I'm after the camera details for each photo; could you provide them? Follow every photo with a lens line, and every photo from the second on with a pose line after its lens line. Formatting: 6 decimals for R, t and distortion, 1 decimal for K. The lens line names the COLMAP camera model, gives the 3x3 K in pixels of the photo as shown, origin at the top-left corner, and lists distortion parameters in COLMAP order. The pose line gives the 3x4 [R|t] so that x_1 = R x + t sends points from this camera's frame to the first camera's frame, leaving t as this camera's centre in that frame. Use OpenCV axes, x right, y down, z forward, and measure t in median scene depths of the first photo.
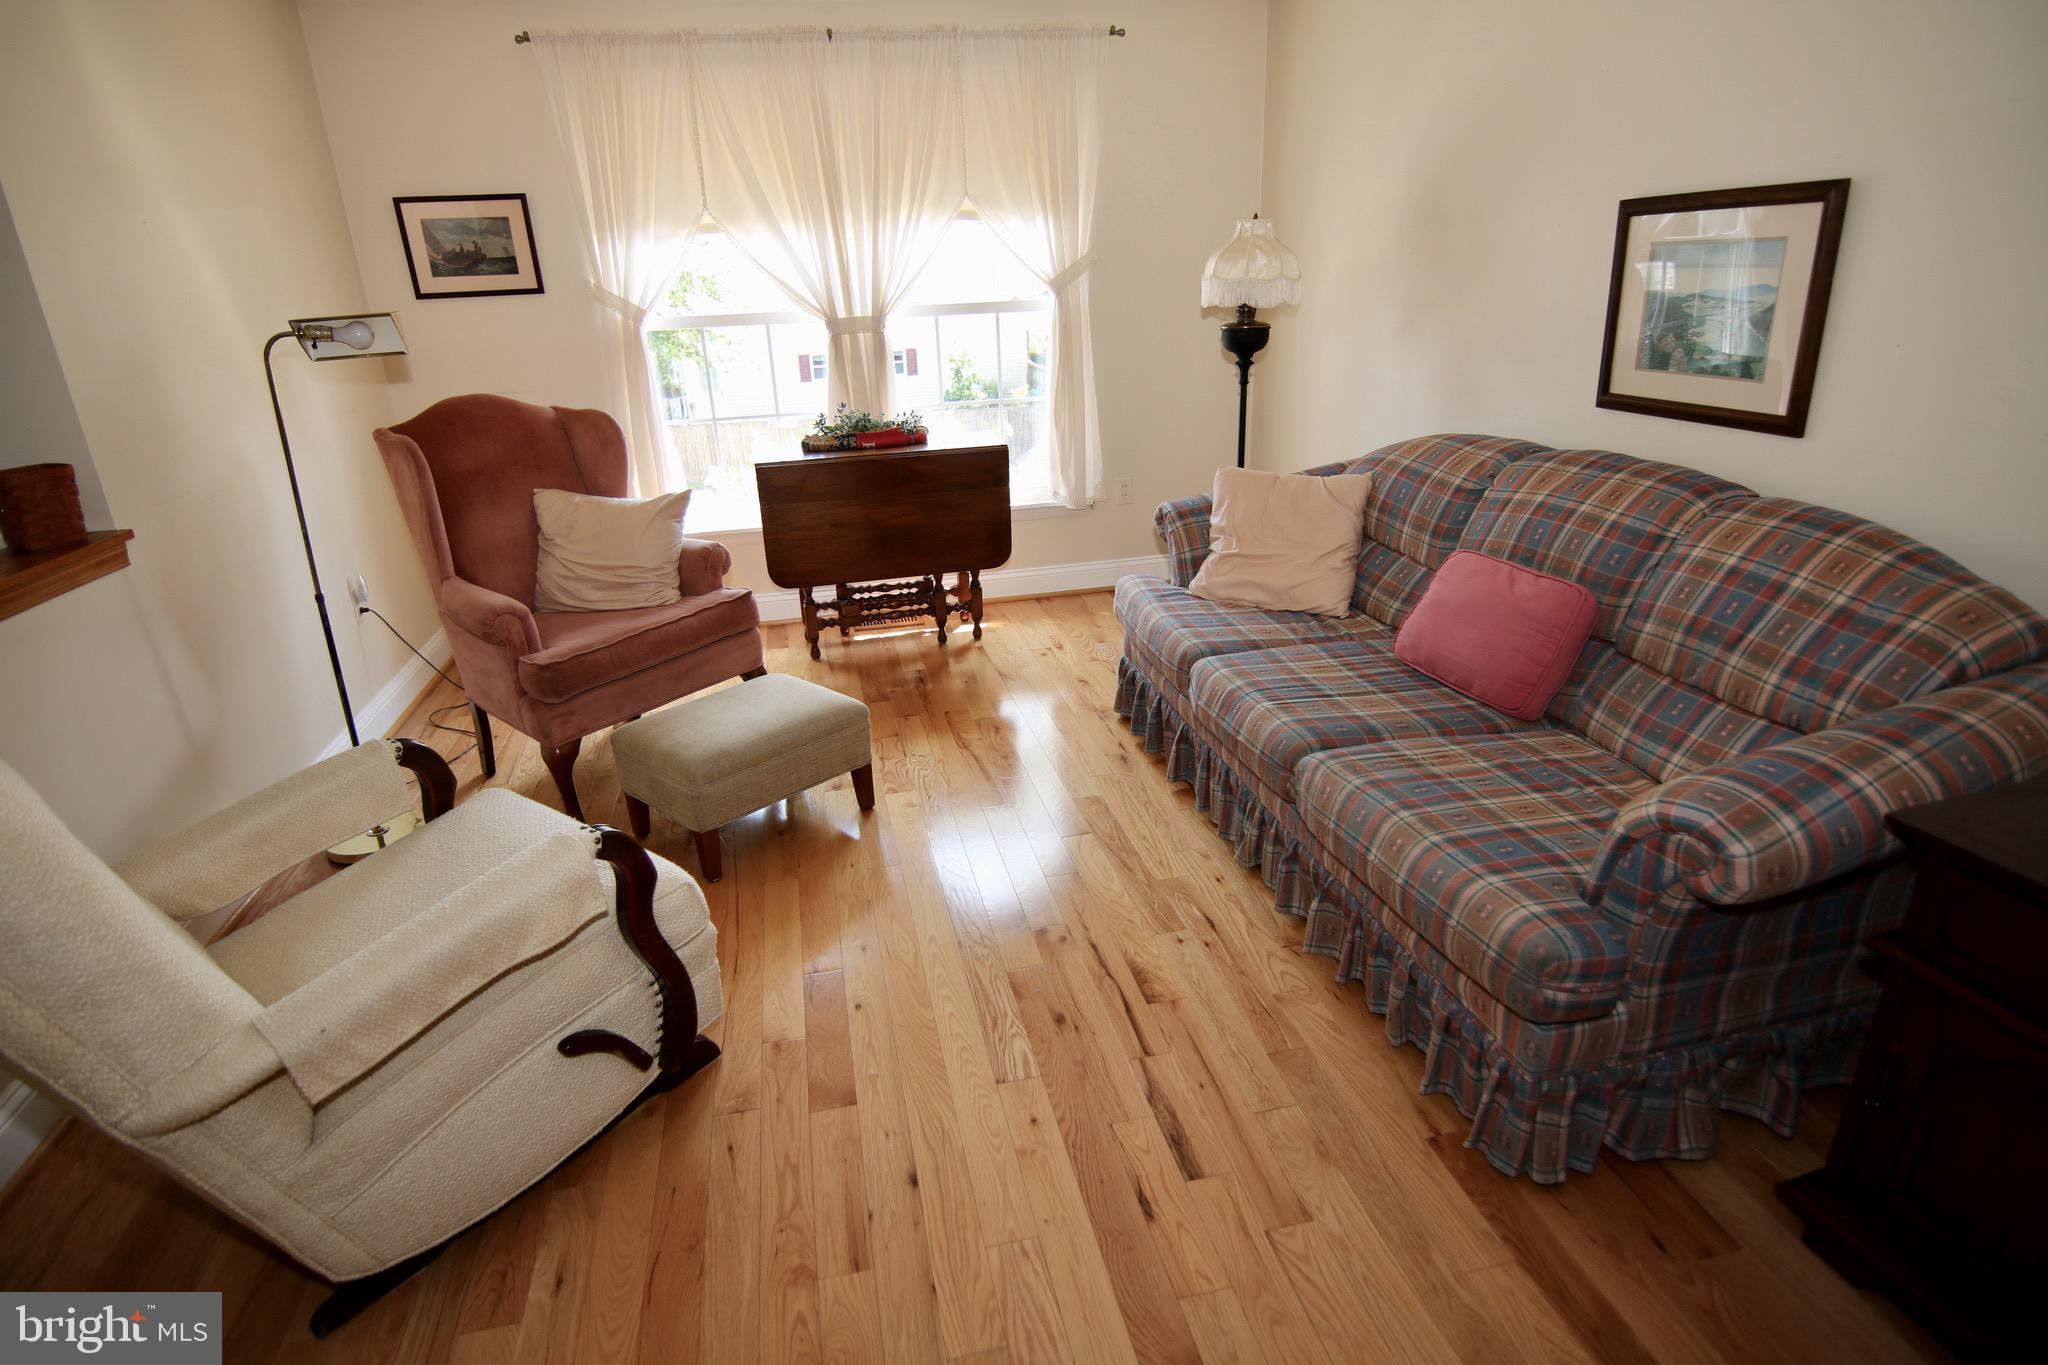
lens RADIAL K [[1091.0, 0, 1011.8], [0, 1091.0, 681.6], [0, 0, 1]] dist [-0.019123, -0.006789]
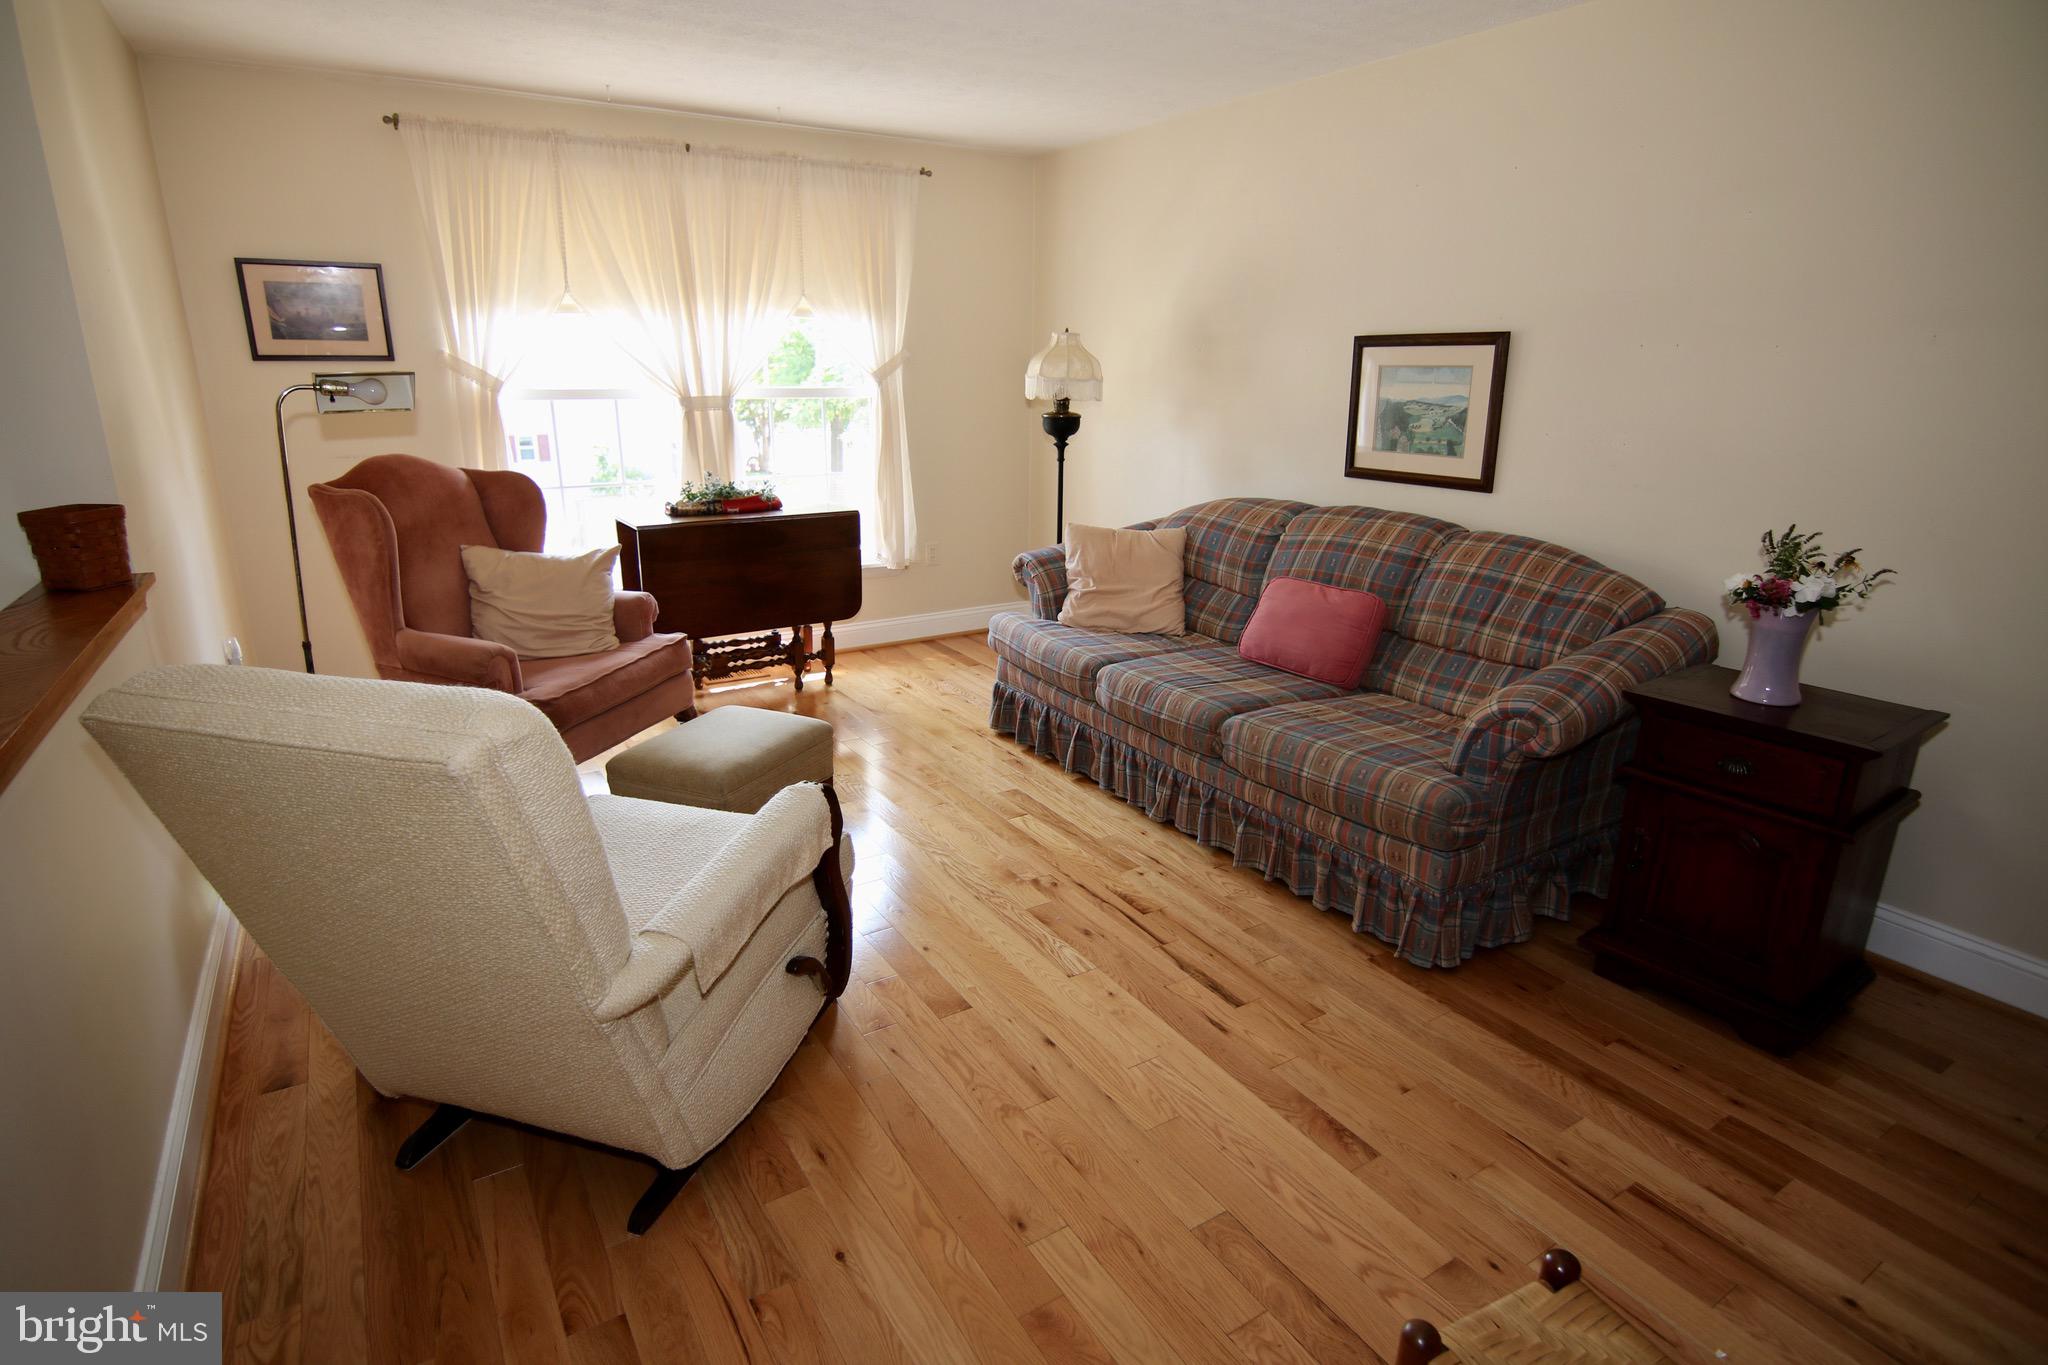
lens RADIAL K [[1091.0, 0, 1030.4], [0, 1091.0, 674.0], [0, 0, 1]] dist [-0.019123, -0.006789]
pose [[0.935339, -0.049200, 0.350315, -0.360336], [0.080010, 0.994042, -0.074017, 0.076369], [-0.344586, 0.097260, 0.933703, -0.164671]]
